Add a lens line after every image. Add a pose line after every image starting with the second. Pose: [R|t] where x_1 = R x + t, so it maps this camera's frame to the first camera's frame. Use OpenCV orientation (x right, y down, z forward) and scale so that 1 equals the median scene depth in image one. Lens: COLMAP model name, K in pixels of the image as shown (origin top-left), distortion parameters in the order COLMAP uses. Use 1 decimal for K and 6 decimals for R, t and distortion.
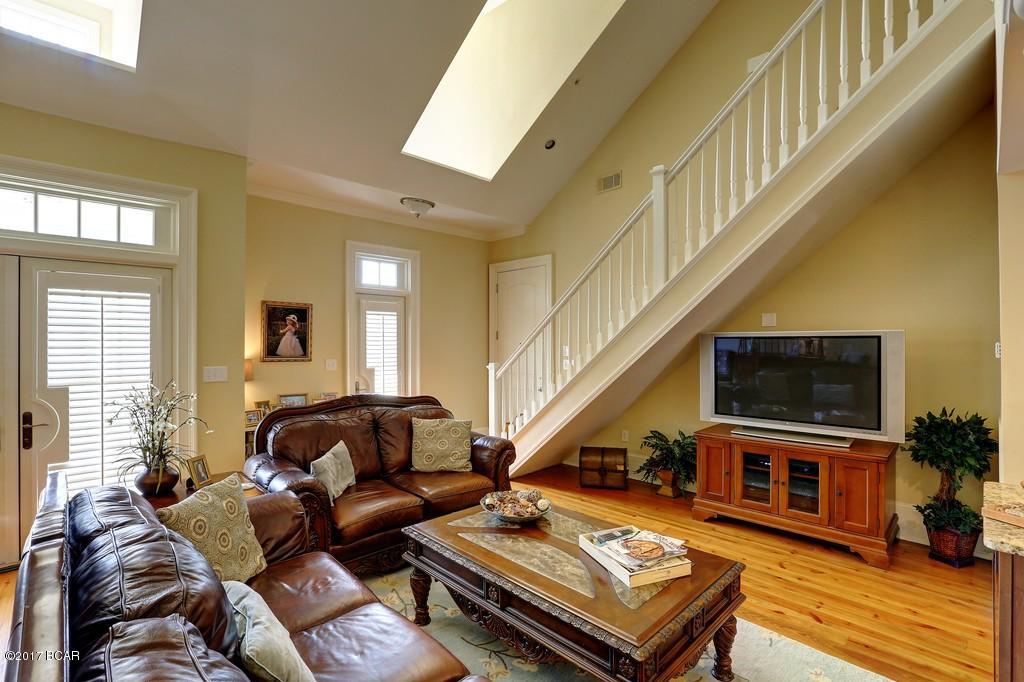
lens RADIAL K [[468.3, 0, 508.3], [0, 468.3, 340.5], [0, 0, 1]] dist [-0.058685, 0.024512]
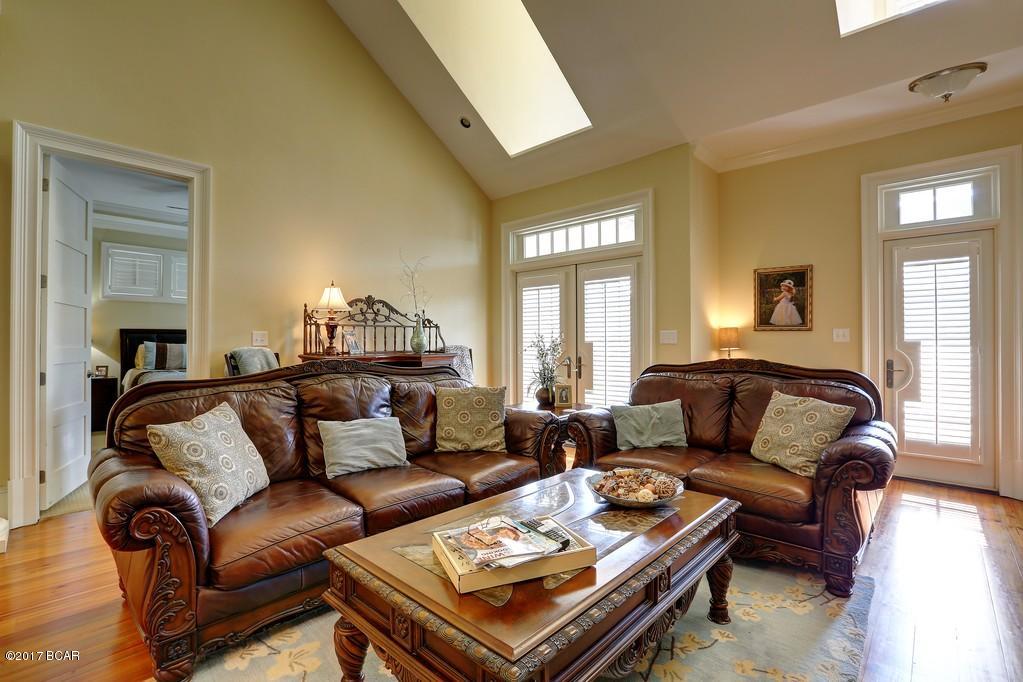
lens RADIAL K [[467.8, 0, 507.8], [0, 467.8, 340.5], [0, 0, 1]] dist [-0.058685, 0.024512]
pose [[0.054812, -0.003239, -0.998491, 0.421529], [0.005591, 0.999980, -0.002937, 0.065754], [0.998481, -0.005421, 0.054829, 0.409326]]
